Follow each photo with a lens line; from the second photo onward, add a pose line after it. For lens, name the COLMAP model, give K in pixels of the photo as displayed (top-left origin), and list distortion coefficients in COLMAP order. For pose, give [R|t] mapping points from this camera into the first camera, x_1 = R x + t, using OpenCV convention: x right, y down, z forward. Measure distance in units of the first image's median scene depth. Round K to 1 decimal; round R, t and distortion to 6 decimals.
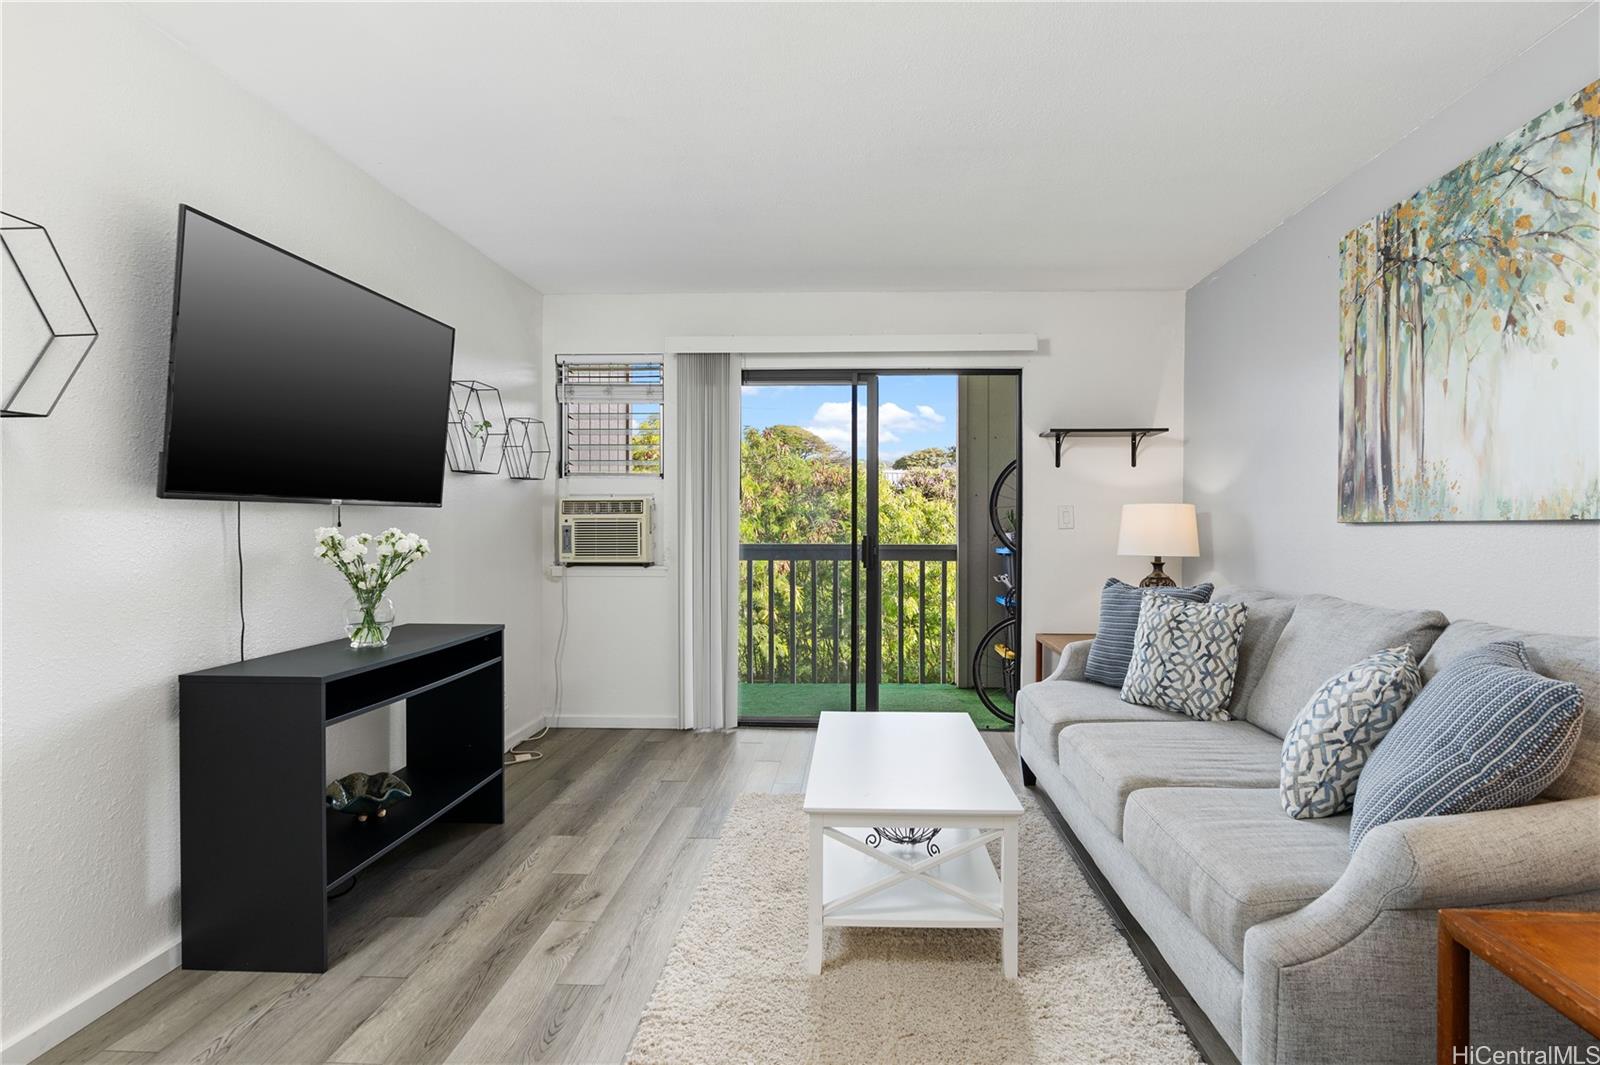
lens RADIAL K [[787.2, 0, 830.8], [0, 787.2, 526.5], [0, 0, 1]] dist [-0.002463, 0.000896]
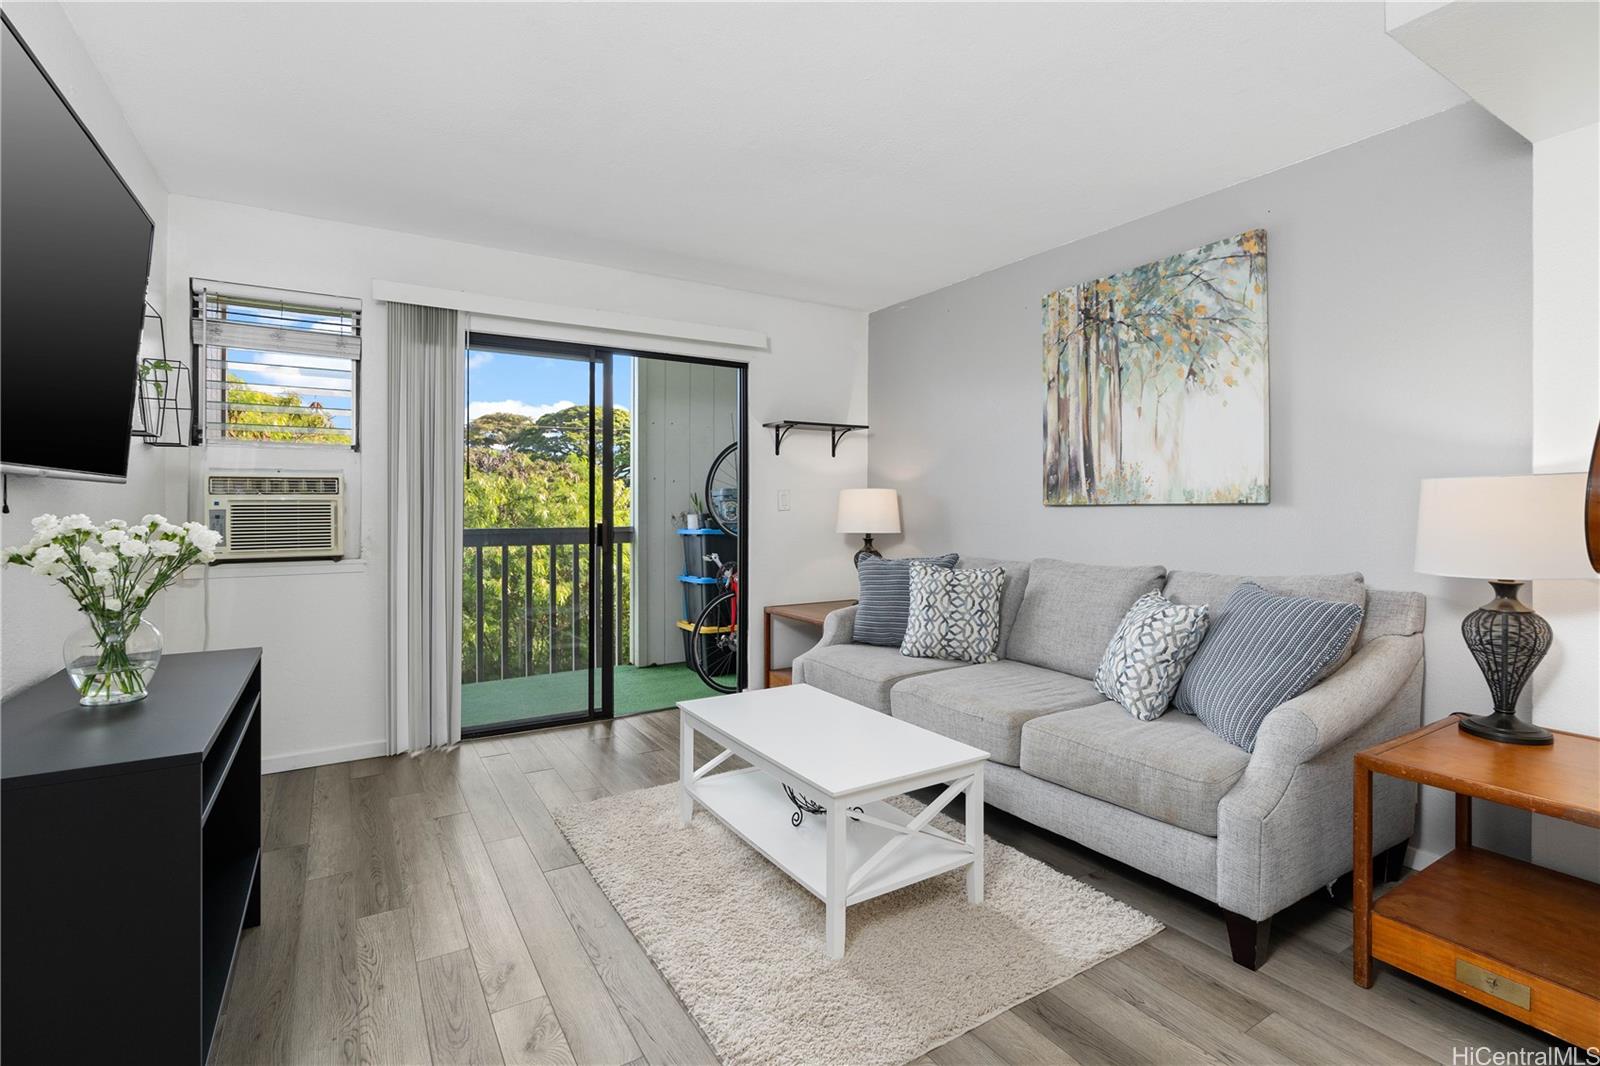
lens RADIAL K [[749.1, 0, 797.1], [0, 749.1, 497.5], [0, 0, 1]] dist [-0.003742, 0.000073]
pose [[0.829954, 0.004261, 0.557816, -0.453941], [0.003597, 0.999909, -0.012989, -0.002817], [-0.557821, 0.012787, 0.829863, 0.177412]]
